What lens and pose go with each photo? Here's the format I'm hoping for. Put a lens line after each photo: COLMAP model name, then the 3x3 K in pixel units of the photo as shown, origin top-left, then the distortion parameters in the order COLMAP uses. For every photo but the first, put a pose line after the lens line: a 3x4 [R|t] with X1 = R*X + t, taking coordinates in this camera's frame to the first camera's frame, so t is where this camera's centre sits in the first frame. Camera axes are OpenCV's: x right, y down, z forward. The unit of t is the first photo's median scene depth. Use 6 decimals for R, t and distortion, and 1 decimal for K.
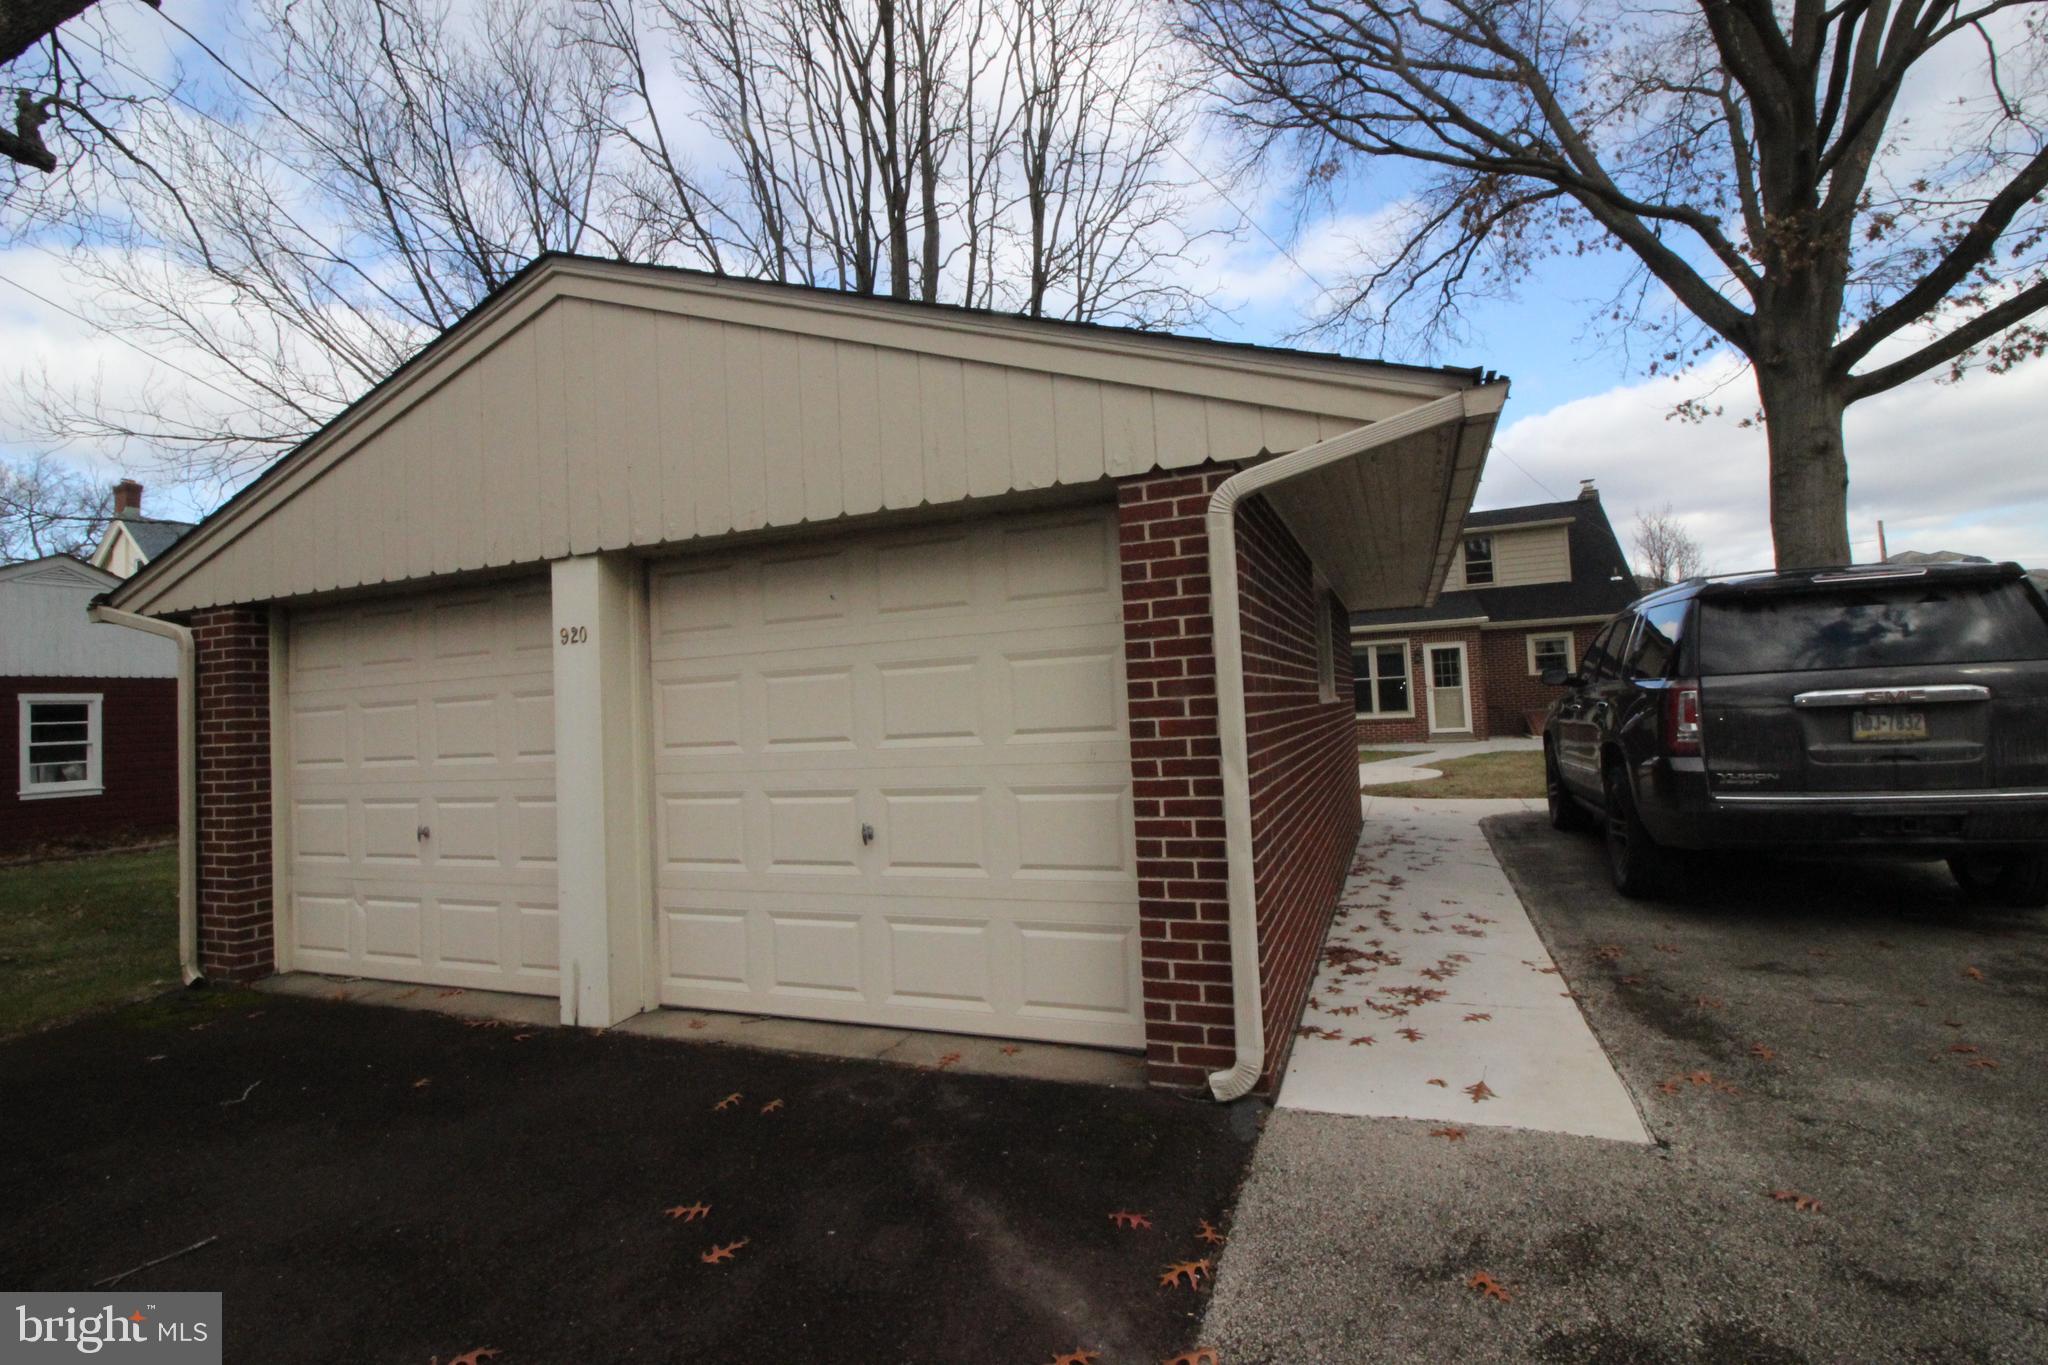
lens RADIAL K [[950.2, 0, 1016.2], [0, 950.2, 673.2], [0, 0, 1]] dist [-0.008577, -0.006985]
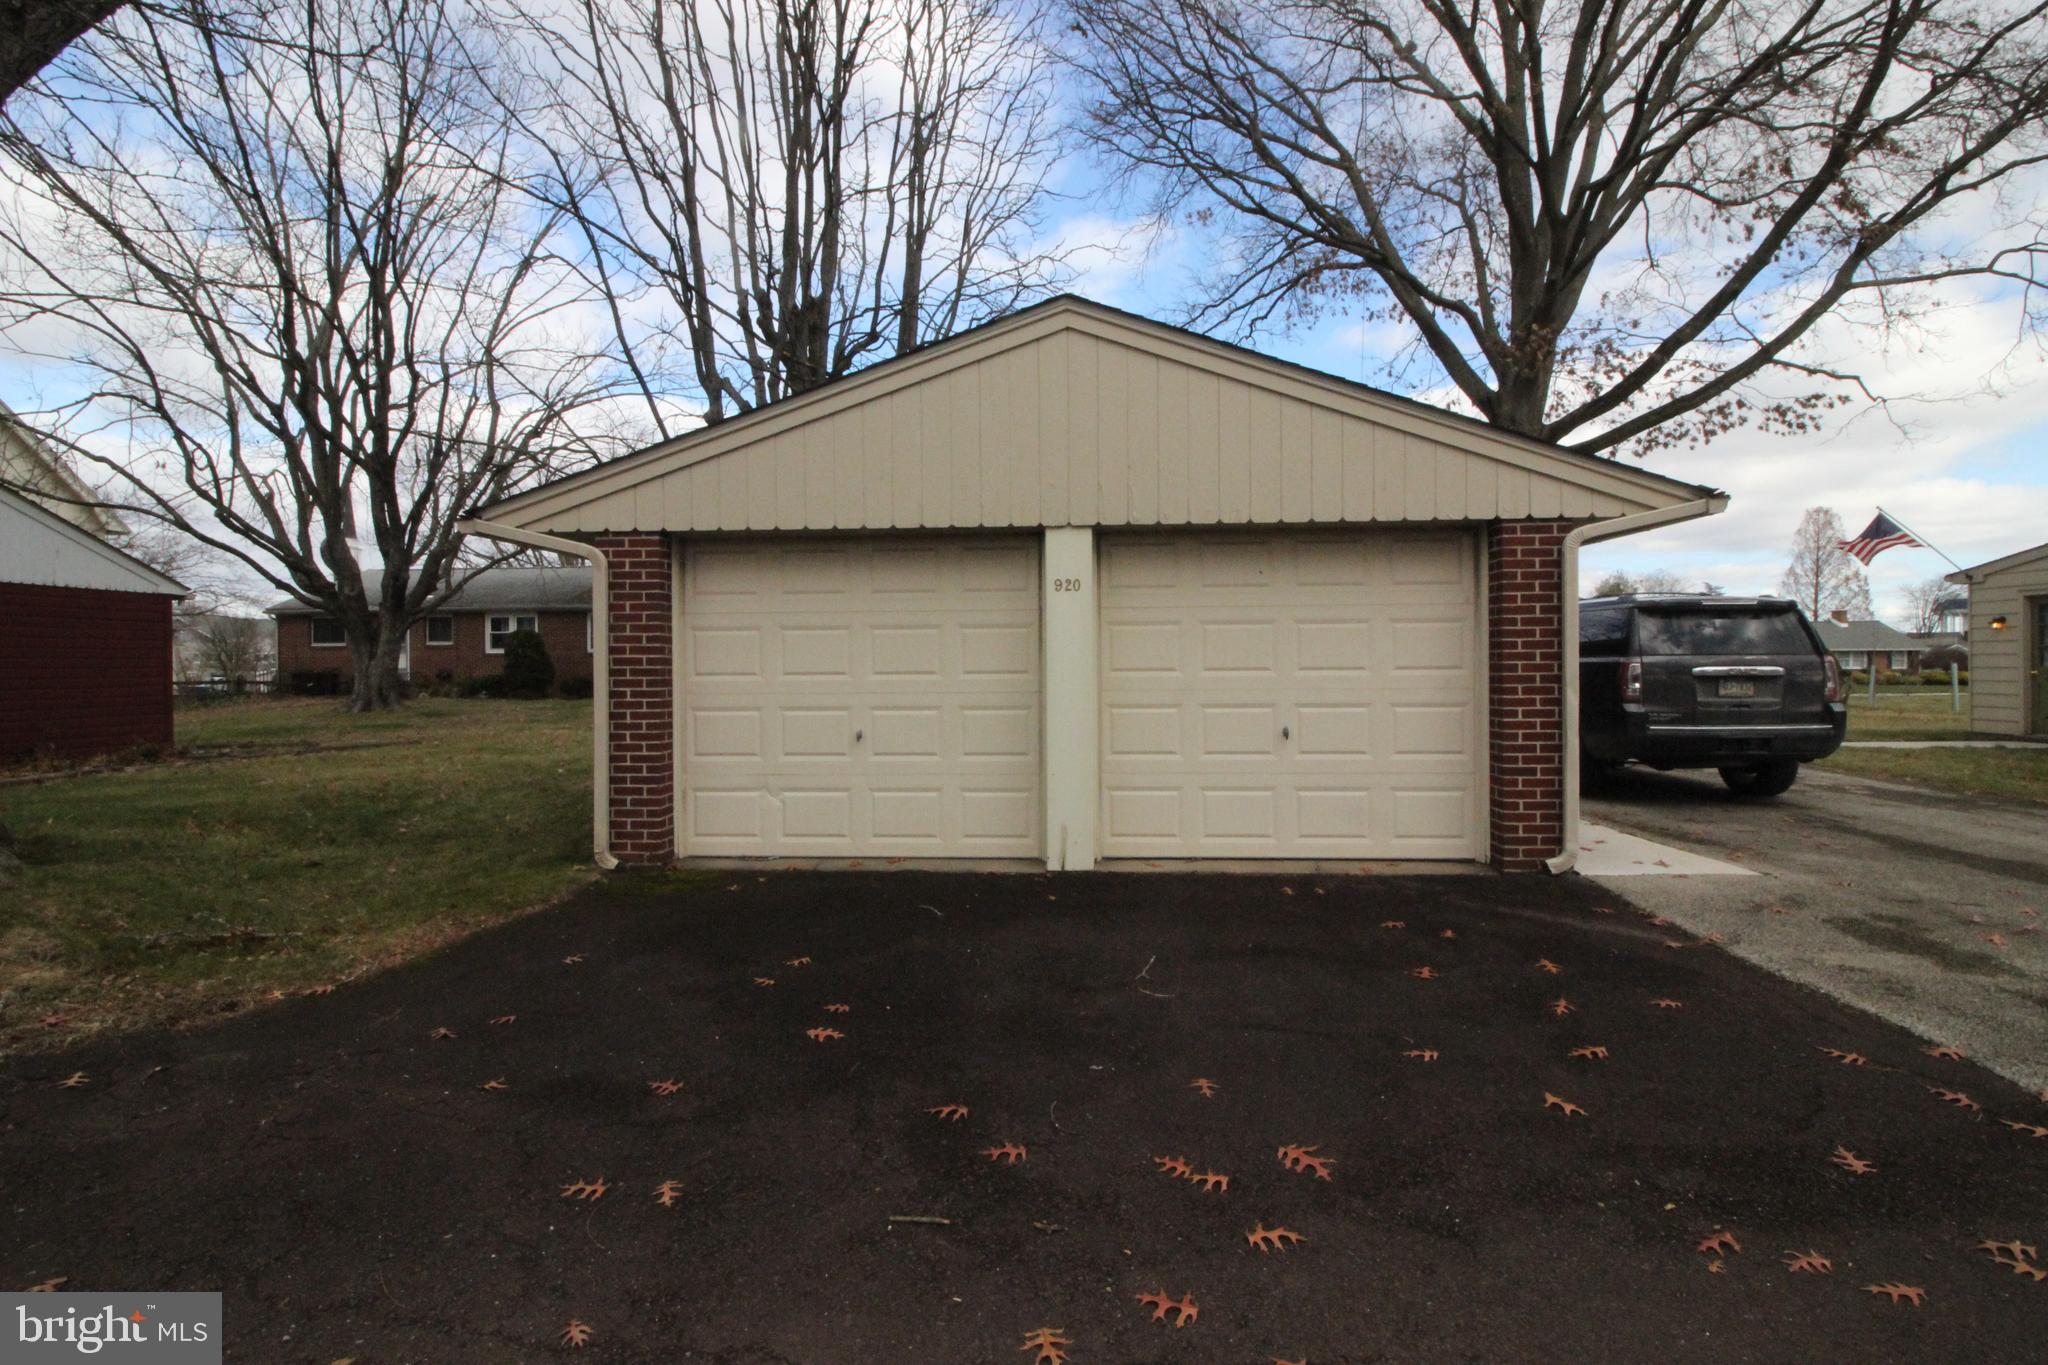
lens RADIAL K [[950.2, 0, 1028.8], [0, 950.2, 676.5], [0, 0, 1]] dist [-0.008577, -0.006985]
pose [[0.945908, 0.039599, 0.322011, -0.884554], [-0.052021, 0.998193, 0.030060, 0.049106], [-0.320239, -0.045185, 0.946259, -0.247333]]
